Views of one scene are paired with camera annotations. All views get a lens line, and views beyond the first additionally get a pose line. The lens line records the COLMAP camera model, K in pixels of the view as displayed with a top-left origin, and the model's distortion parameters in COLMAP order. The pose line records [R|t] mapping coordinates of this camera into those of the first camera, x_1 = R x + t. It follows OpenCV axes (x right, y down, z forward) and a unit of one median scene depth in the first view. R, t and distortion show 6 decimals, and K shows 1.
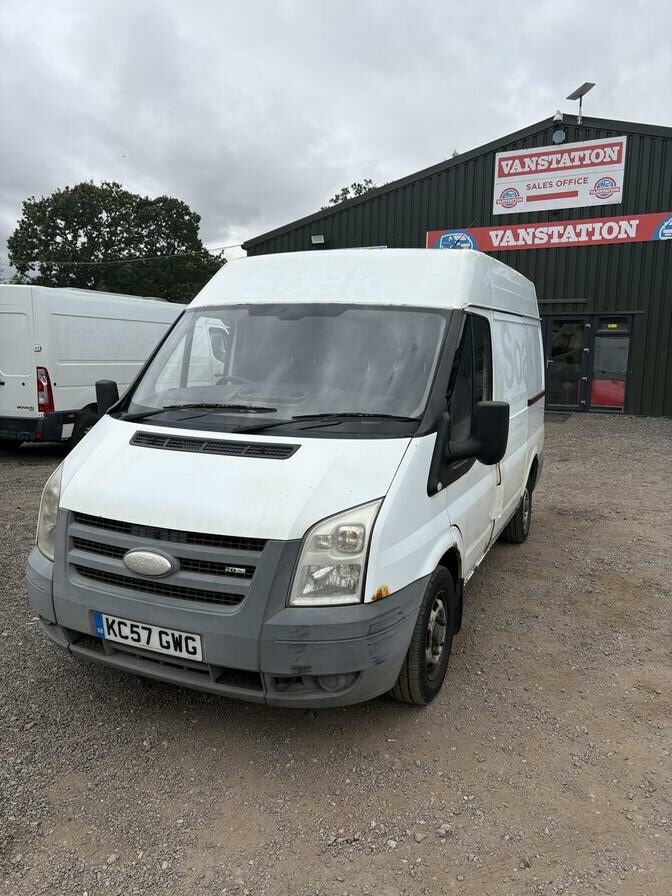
lens RADIAL K [[666.3, 0, 339.8], [0, 666.3, 454.0], [0, 0, 1]] dist [0.013261, 0.009988]
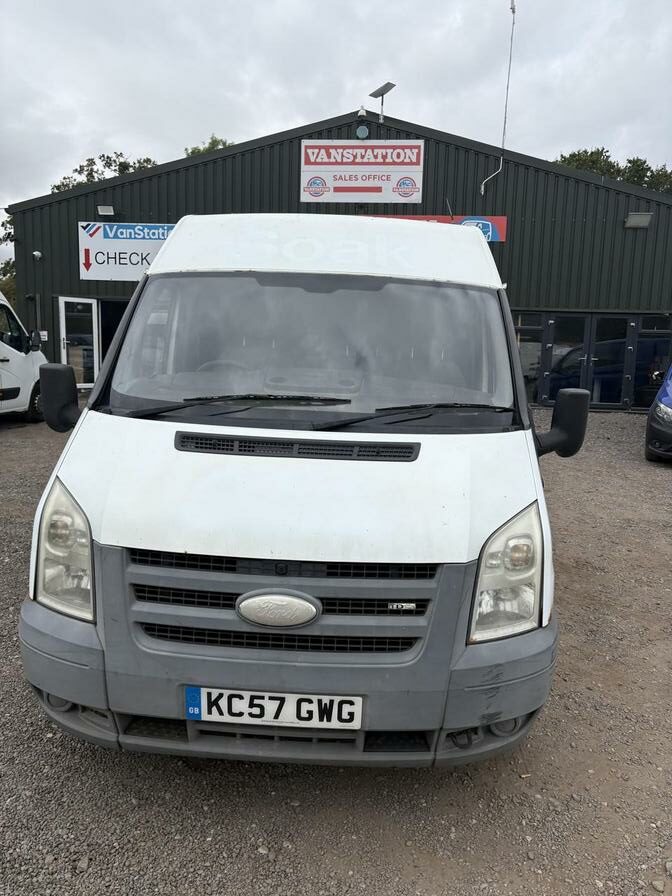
lens RADIAL K [[666.3, 0, 334.4], [0, 666.3, 455.0], [0, 0, 1]] dist [0.013261, 0.009988]
pose [[0.930093, -0.038661, 0.365284, -0.439651], [0.032810, 0.999215, 0.022213, -0.020168], [-0.365856, -0.008675, 0.930631, 0.259946]]
